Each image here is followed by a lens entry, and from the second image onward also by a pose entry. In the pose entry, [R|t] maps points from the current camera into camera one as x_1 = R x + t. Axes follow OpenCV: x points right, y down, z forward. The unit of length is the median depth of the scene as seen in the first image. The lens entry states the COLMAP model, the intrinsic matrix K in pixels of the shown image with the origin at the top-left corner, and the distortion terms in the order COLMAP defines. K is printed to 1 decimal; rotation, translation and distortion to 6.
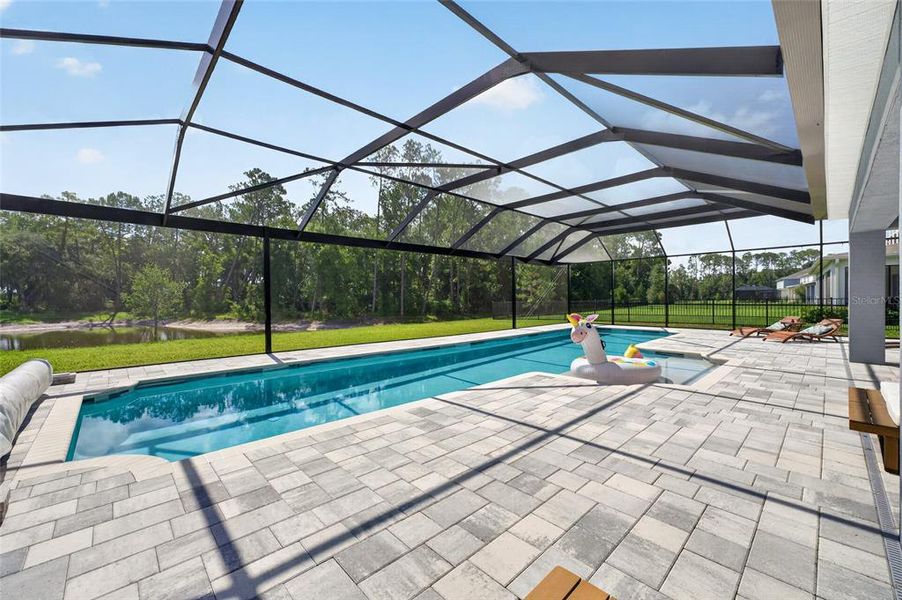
lens RADIAL K [[361.3, 0, 450.7], [0, 361.3, 301.4], [0, 0, 1]] dist [0.003782, 0.000834]
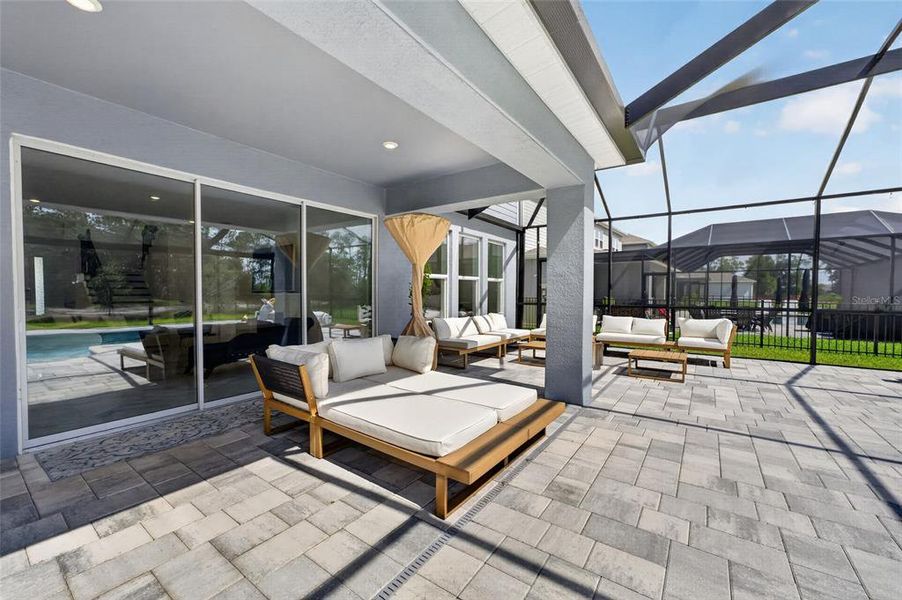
lens RADIAL K [[361.3, 0, 451.4], [0, 361.3, 304.4], [0, 0, 1]] dist [0.003782, 0.000834]
pose [[-0.982030, 0.022969, -0.187324, 1.557516], [0.017771, 0.999410, 0.029379, -0.025024], [0.187888, 0.025523, -0.981859, 1.927610]]
